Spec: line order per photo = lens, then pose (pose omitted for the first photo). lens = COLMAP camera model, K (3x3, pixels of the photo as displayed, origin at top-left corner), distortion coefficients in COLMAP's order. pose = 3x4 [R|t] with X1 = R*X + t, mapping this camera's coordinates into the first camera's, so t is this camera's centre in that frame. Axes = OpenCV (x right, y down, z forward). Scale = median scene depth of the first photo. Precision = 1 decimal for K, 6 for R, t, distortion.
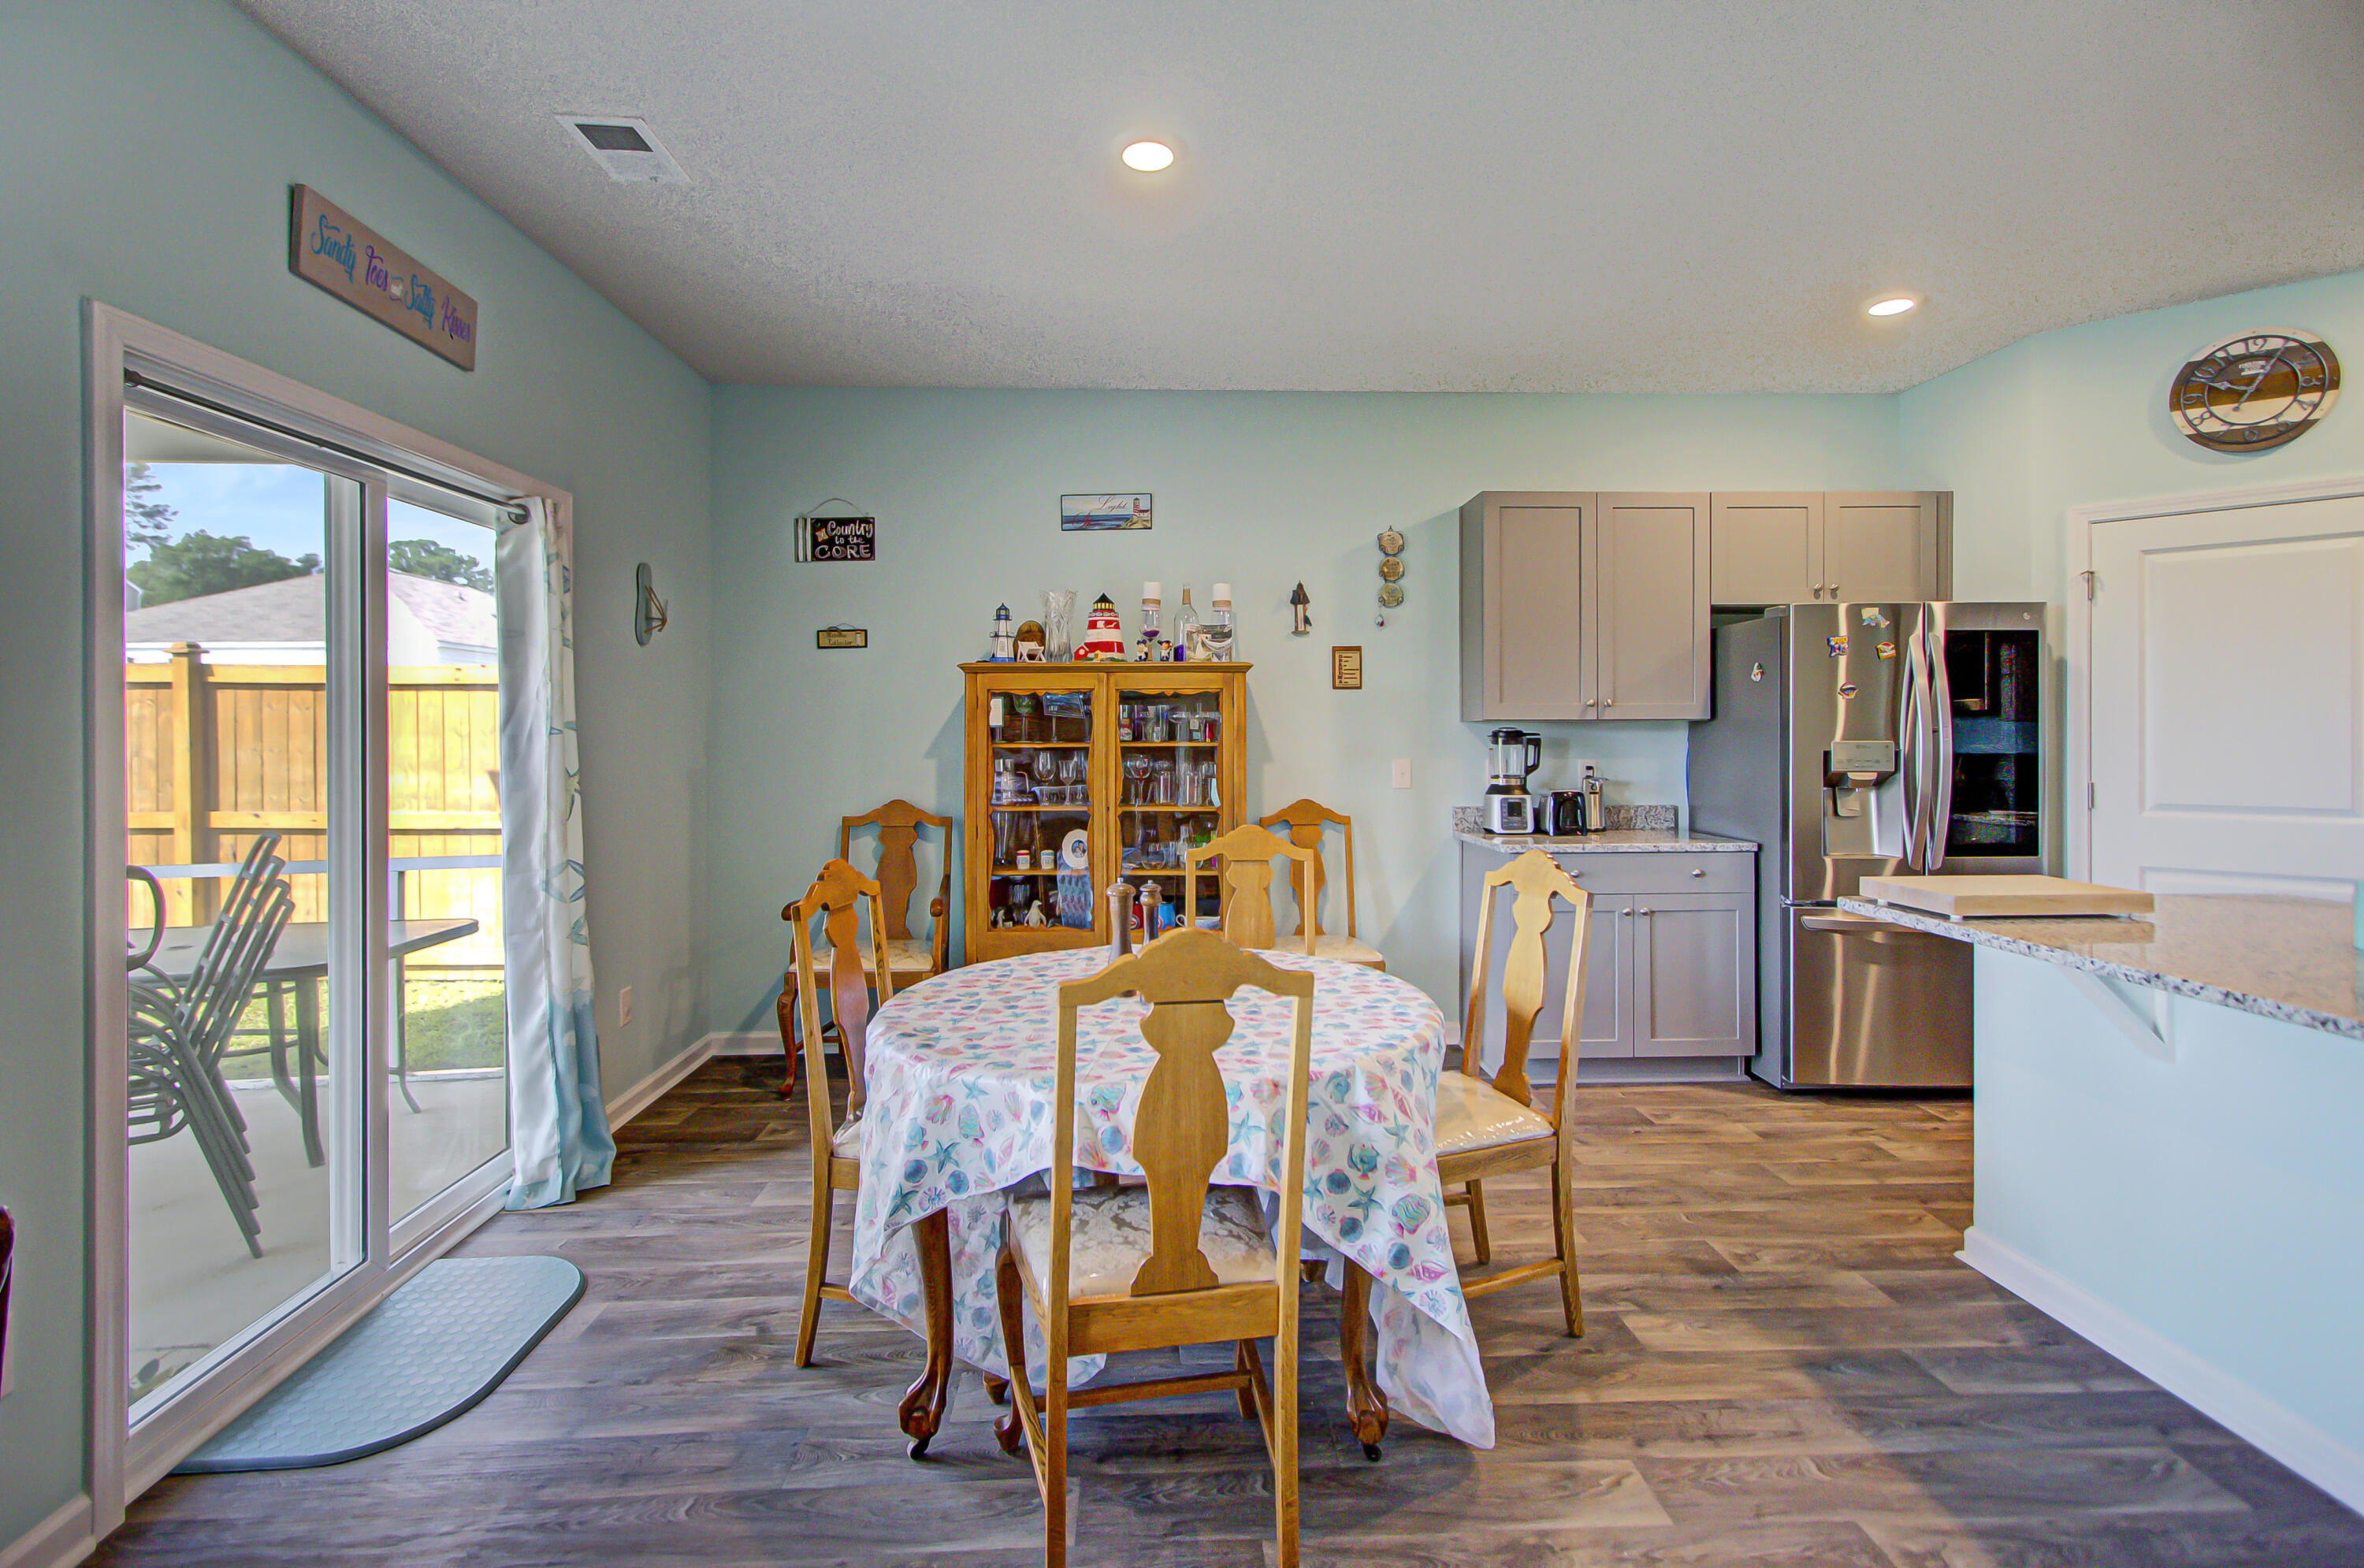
lens RADIAL K [[1097.7, 0, 1175.4], [0, 1097.7, 732.8], [0, 0, 1]] dist [0.000012, 0.000056]
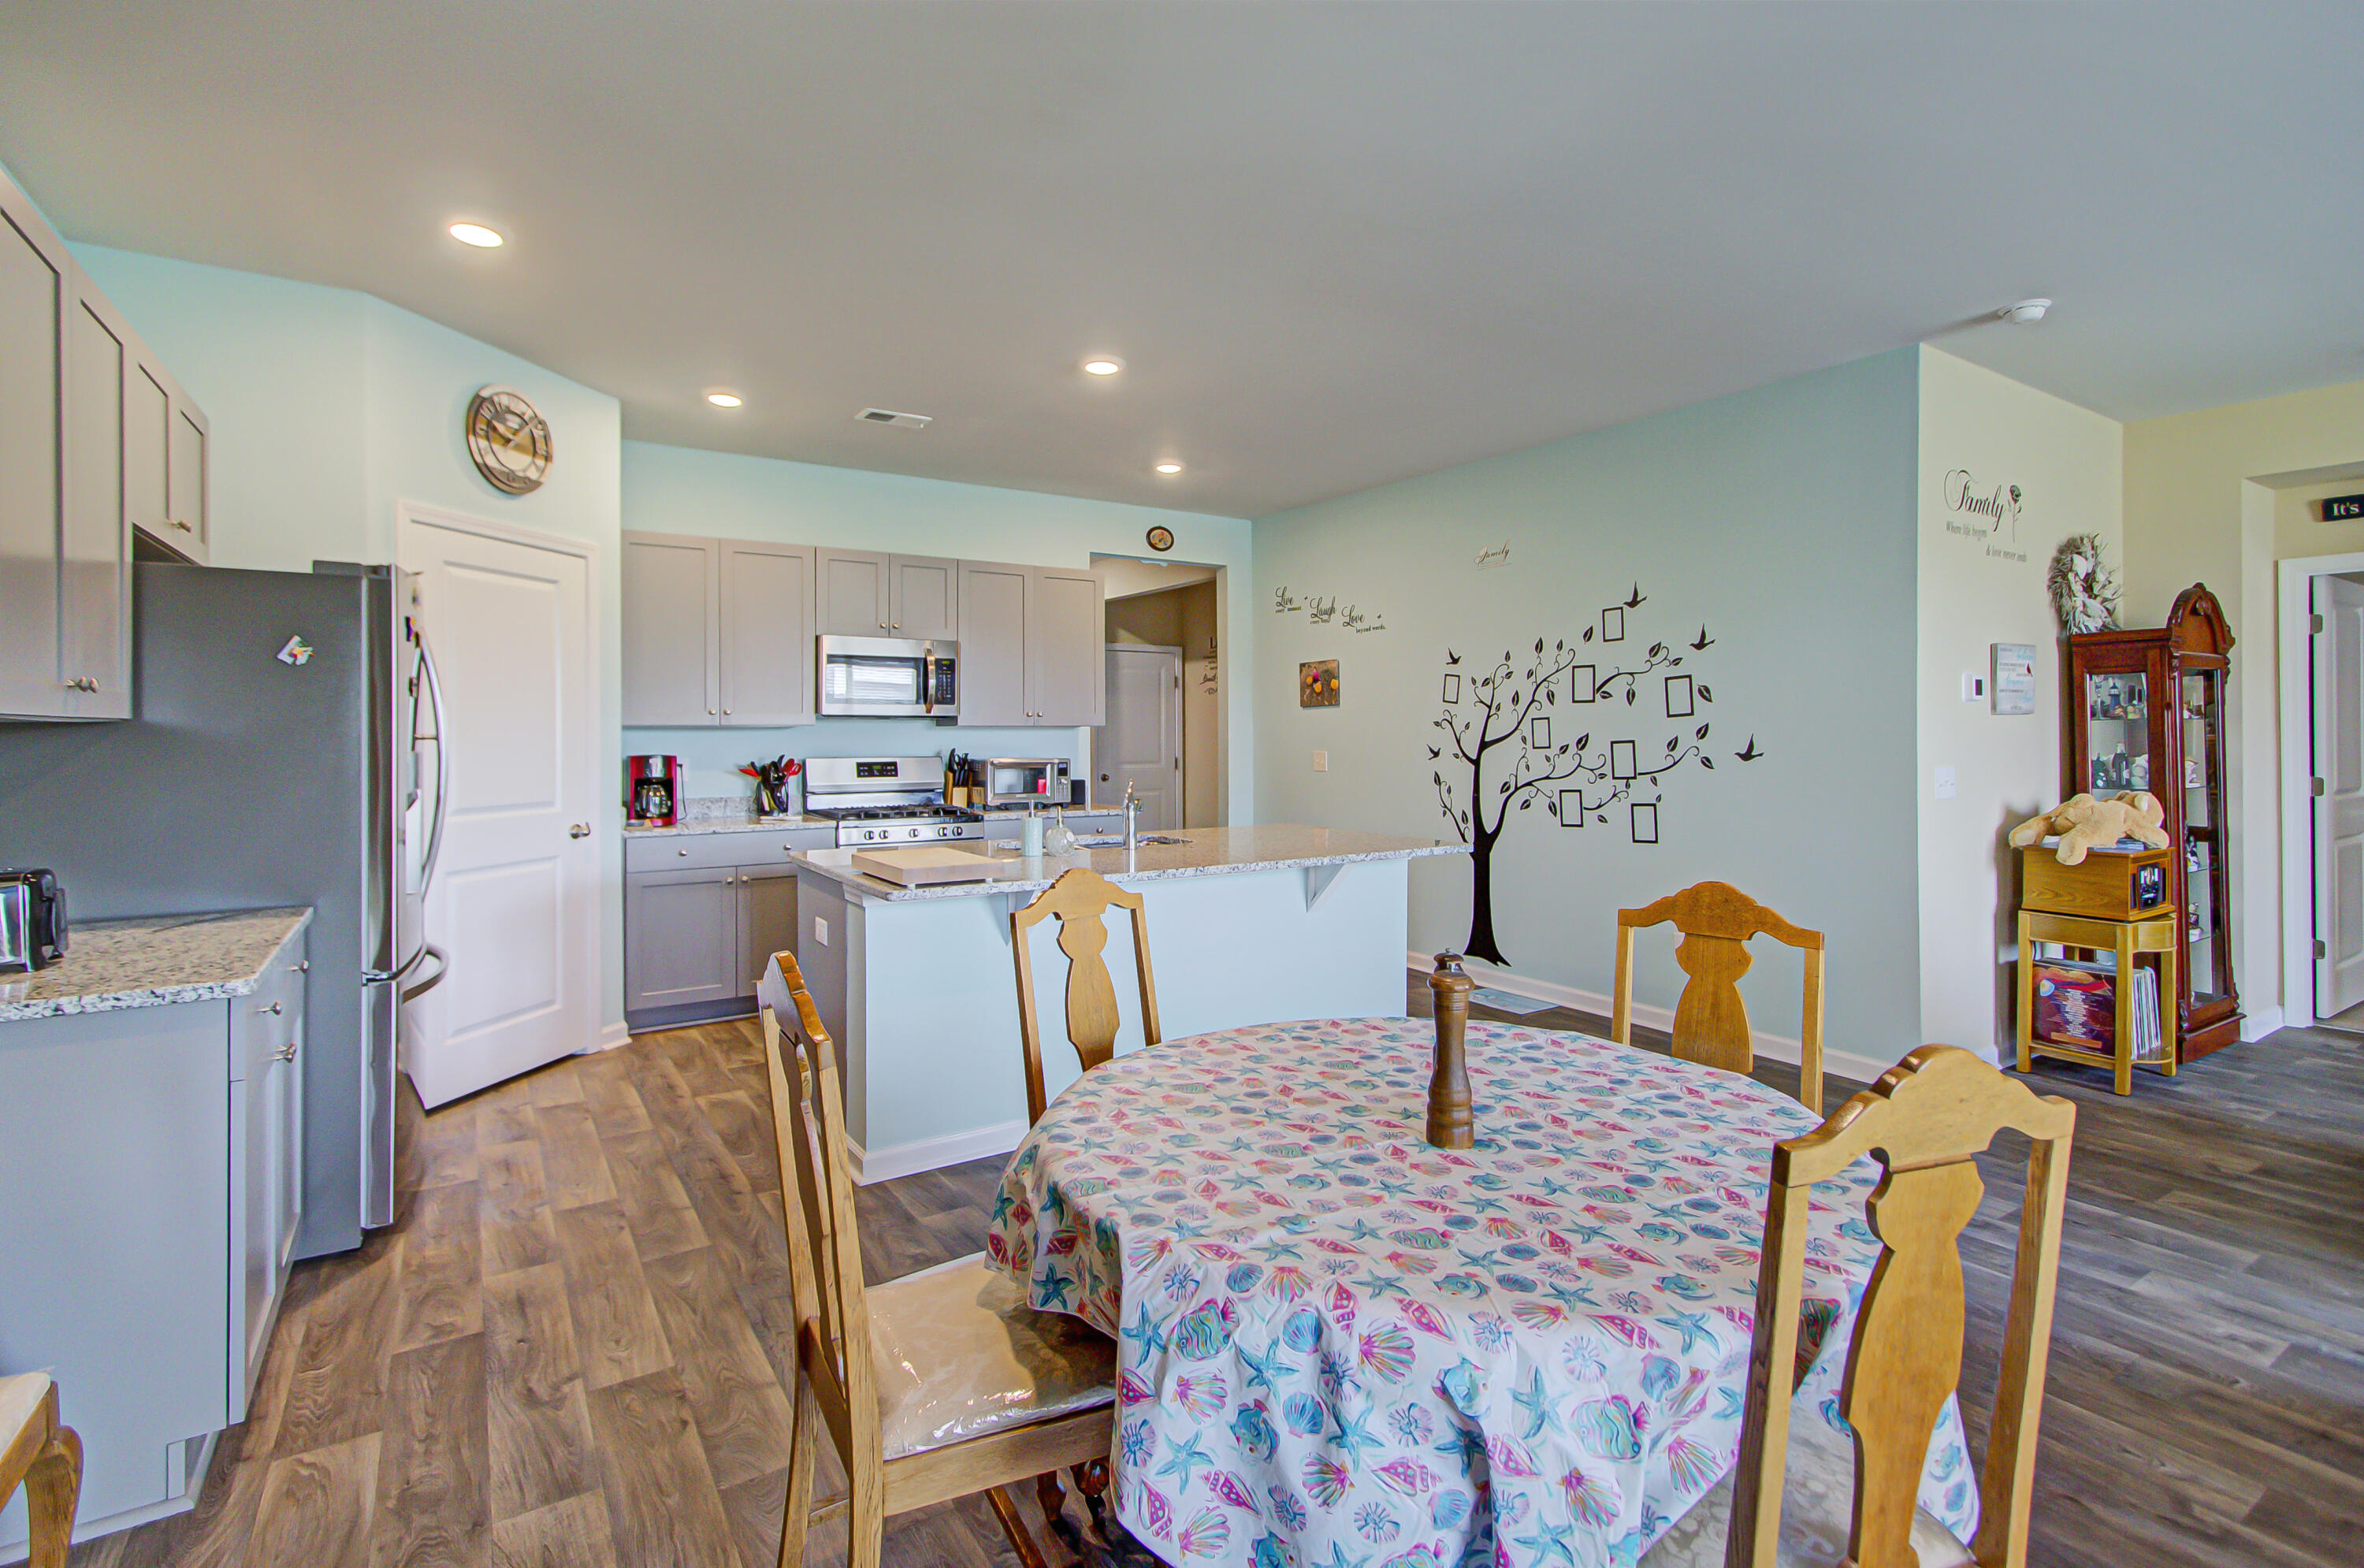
lens RADIAL K [[1097.7, 0, 1170.5], [0, 1097.7, 728.6], [0, 0, 1]] dist [0.000012, 0.000056]
pose [[-0.511557, 0.009393, 0.859198, -0.349035], [0.009305, 0.999942, -0.005392, 0.000989], [-0.859199, 0.005237, -0.511615, 0.991931]]
